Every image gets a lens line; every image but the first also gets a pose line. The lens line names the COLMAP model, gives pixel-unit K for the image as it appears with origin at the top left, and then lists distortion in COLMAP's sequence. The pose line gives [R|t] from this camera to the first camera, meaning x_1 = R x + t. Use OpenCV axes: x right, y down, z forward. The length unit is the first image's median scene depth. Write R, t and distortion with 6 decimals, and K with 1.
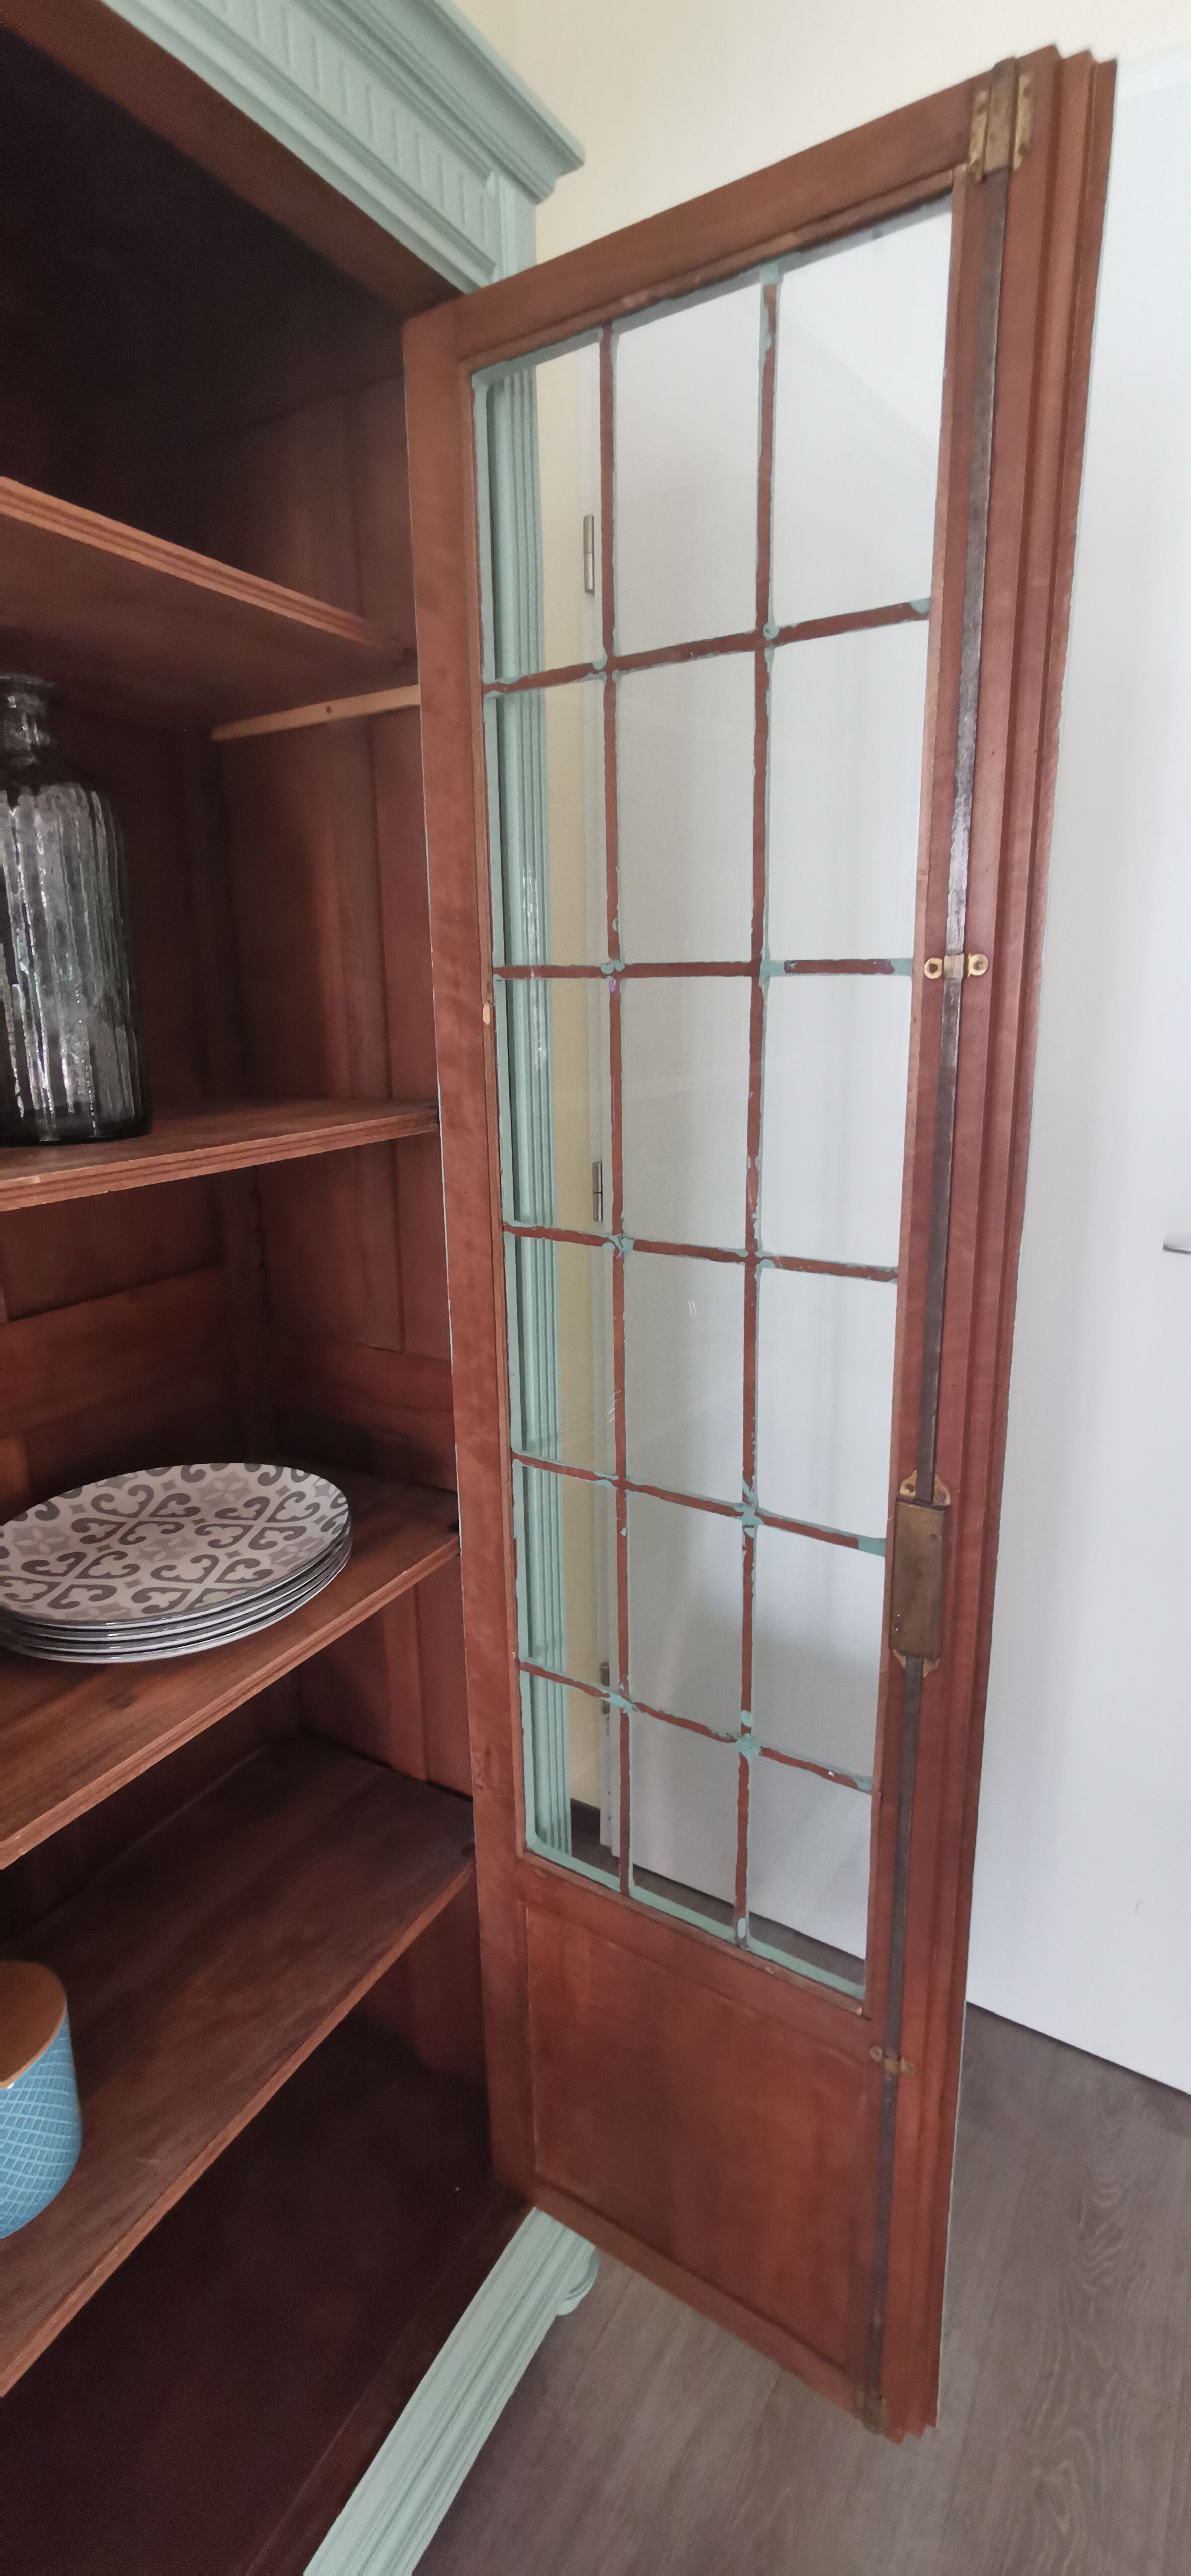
lens RADIAL K [[1176.6, 0, 595.5], [0, 1176.6, 1288.0], [0, 0, 1]] dist [-0.008486, 0.001306]
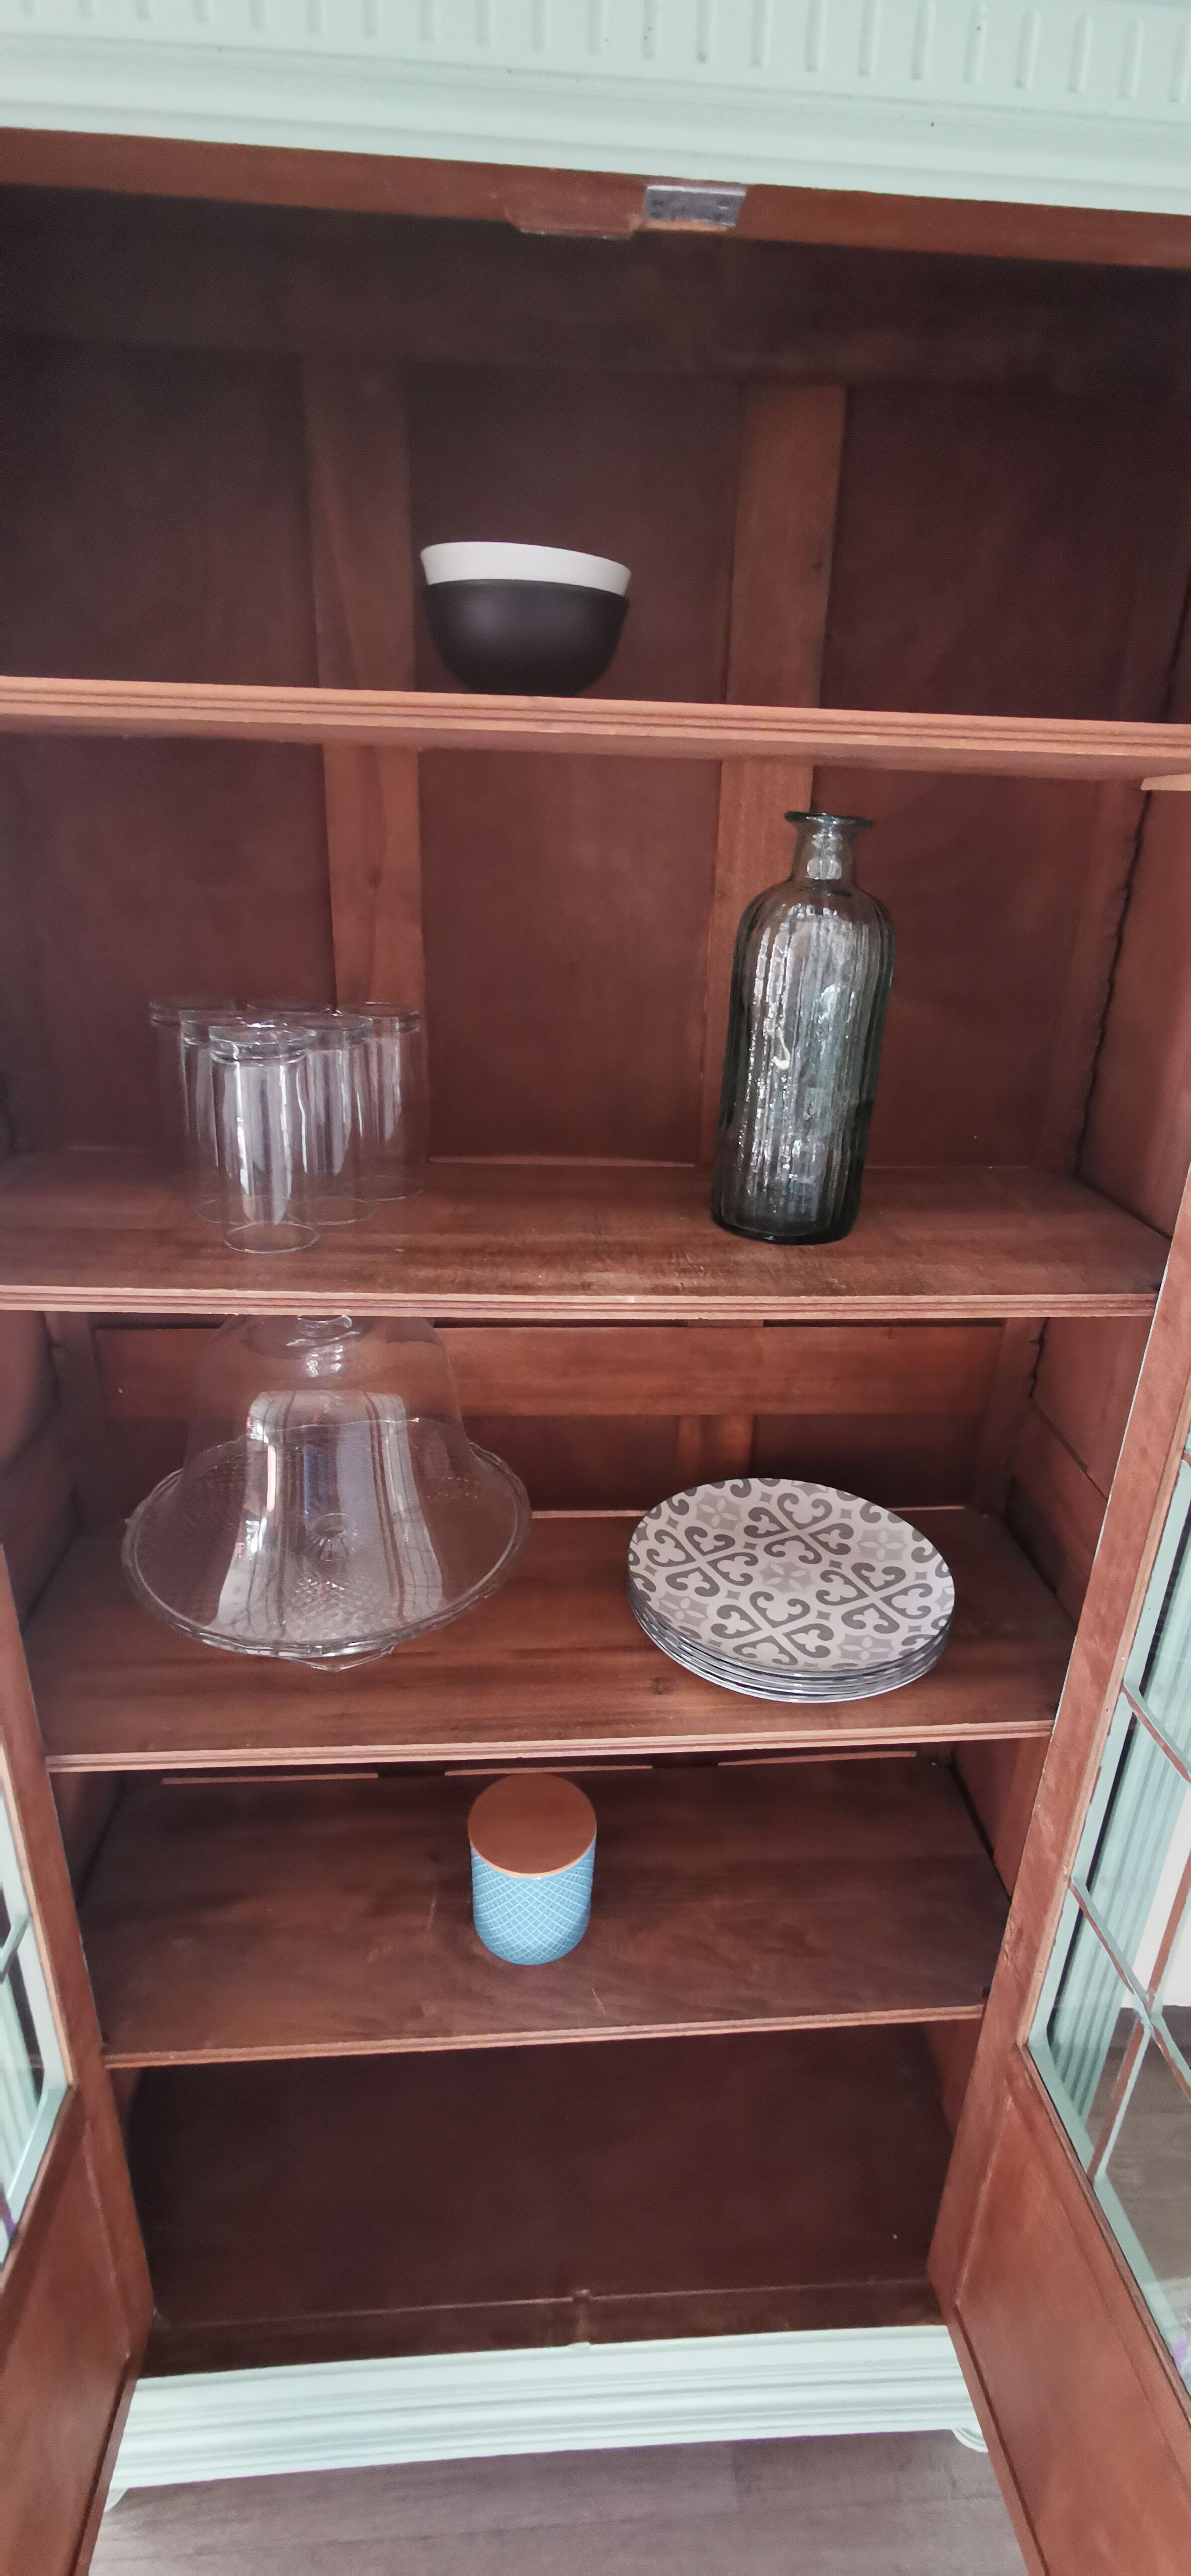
lens RADIAL K [[1176.6, 0, 595.5], [0, 1176.6, 1288.0], [0, 0, 1]] dist [-0.008486, 0.001306]
pose [[0.563590, 0.356198, -0.745311, 0.251680], [-0.244876, 0.933741, 0.261081, -0.264903], [0.788924, 0.035366, 0.613472, 0.157255]]
